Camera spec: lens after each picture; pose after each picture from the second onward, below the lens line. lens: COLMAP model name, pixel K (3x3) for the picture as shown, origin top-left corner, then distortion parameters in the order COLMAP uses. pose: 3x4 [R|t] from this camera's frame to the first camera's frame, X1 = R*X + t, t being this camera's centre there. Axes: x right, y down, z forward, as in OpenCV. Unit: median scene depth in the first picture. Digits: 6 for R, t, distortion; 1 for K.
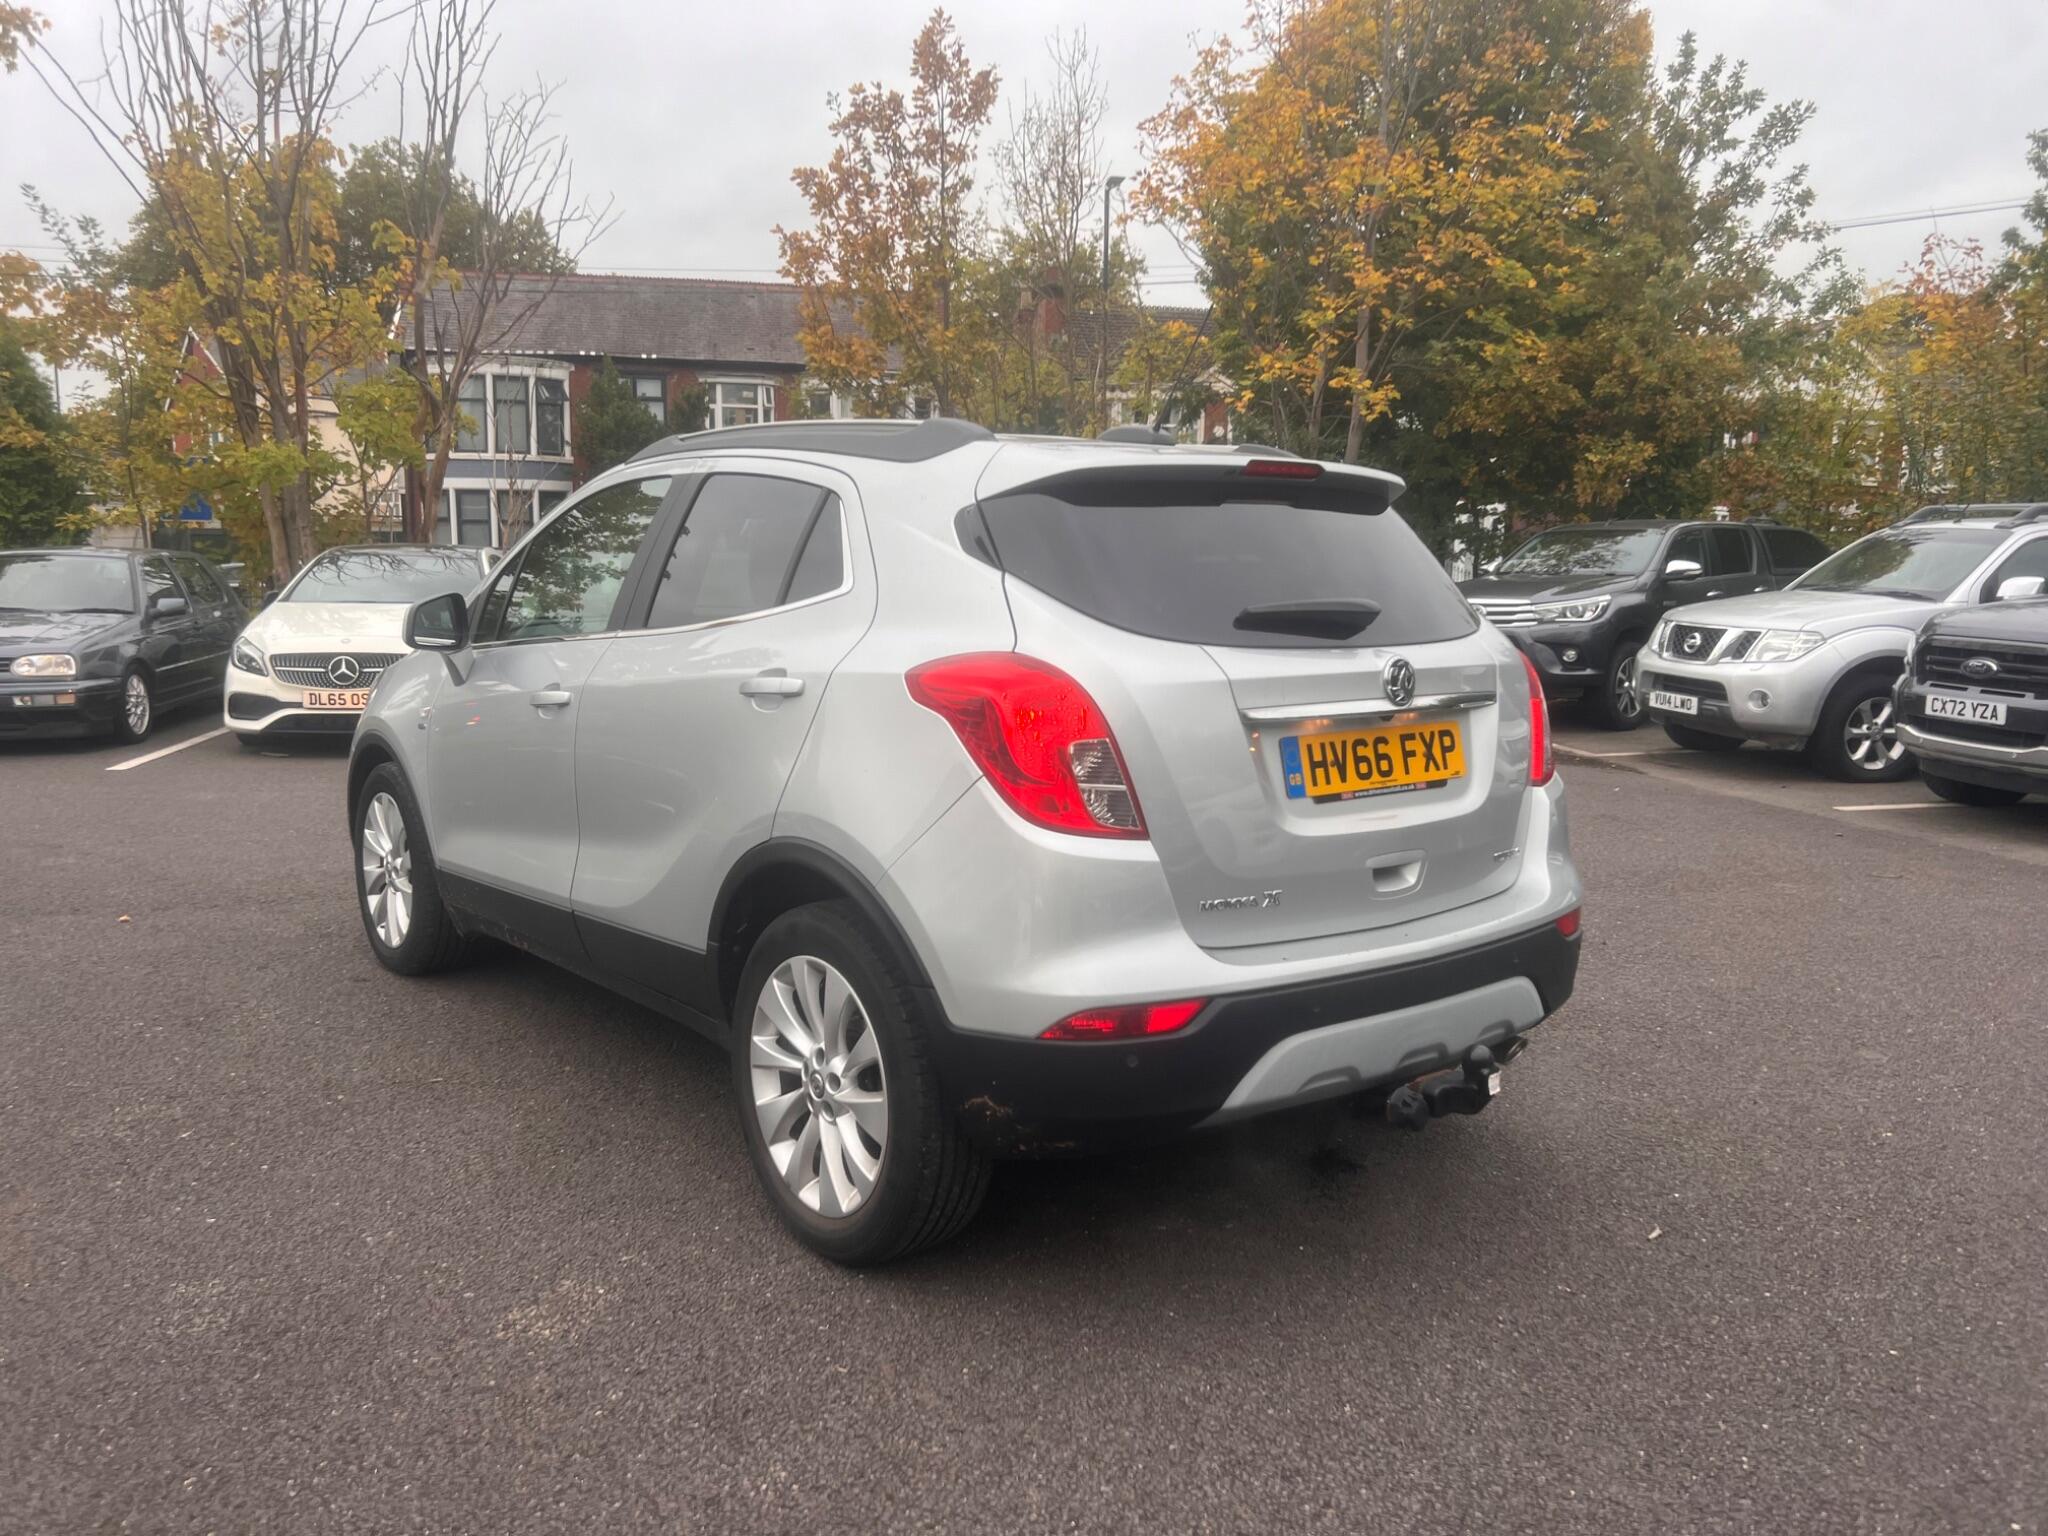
lens RADIAL K [[1544.9, 0, 1014.3], [0, 1544.9, 769.4], [0, 0, 1]] dist [0.010519, -0.000175]
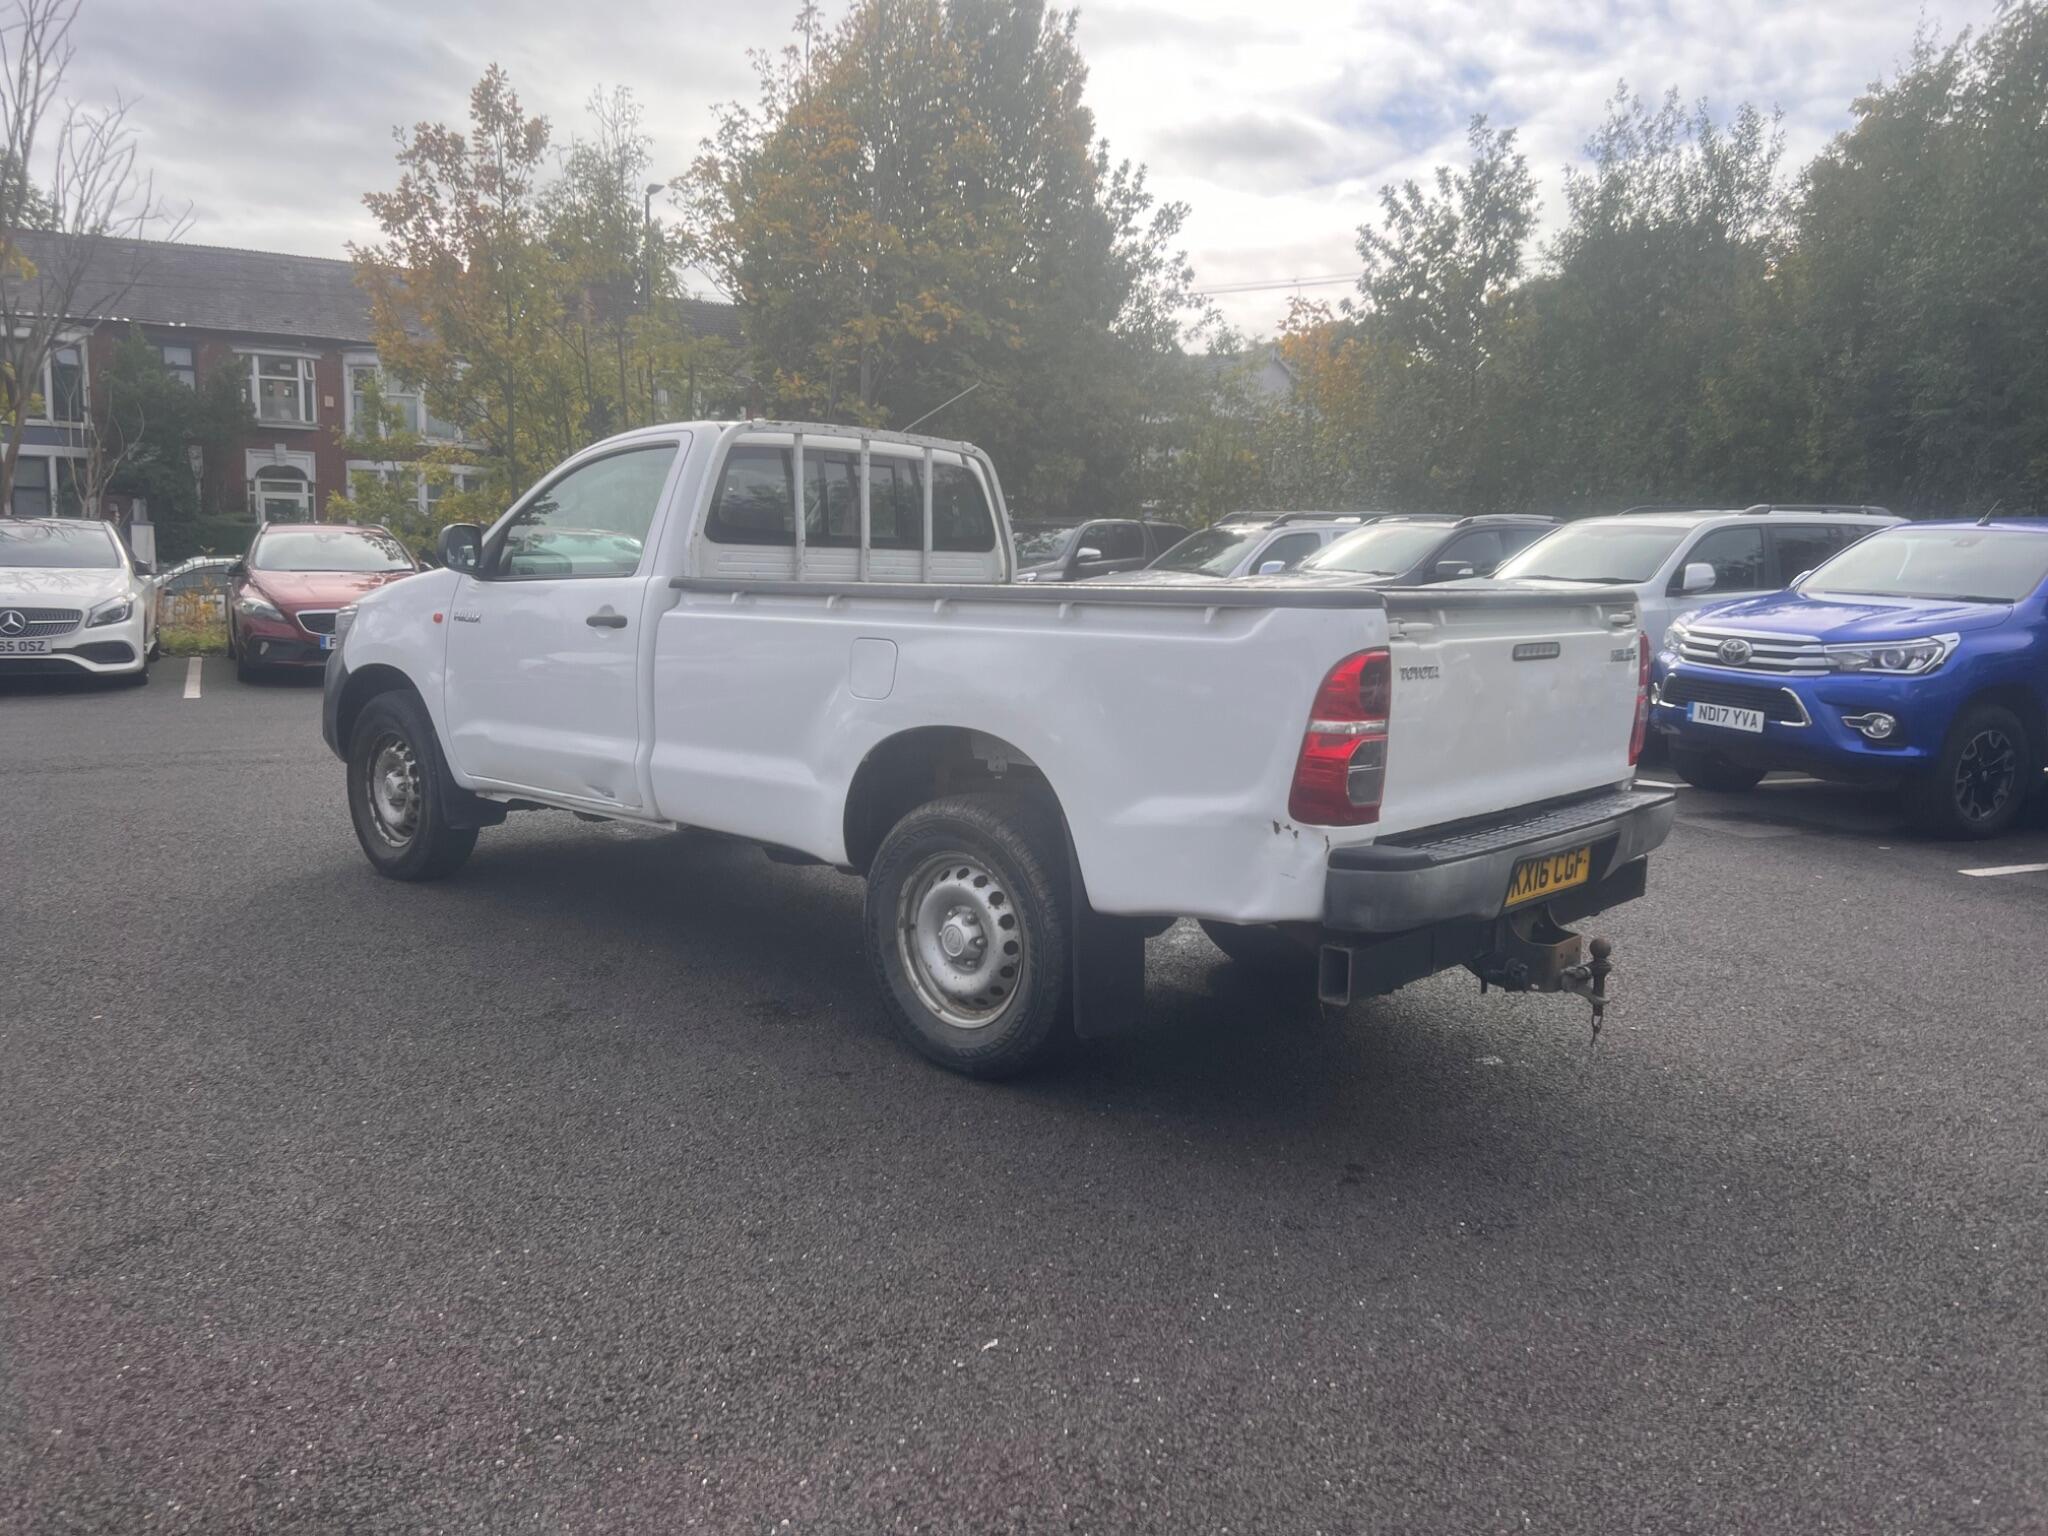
lens RADIAL K [[1512.2, 0, 1015.6], [0, 1512.2, 761.2], [0, 0, 1]] dist [0.061280, -0.000815]
pose [[0.958935, -0.028845, 0.282155, -0.013956], [0.025649, 0.999558, 0.015012, 0.026832], [-0.282463, -0.007159, 0.959252, -0.221873]]
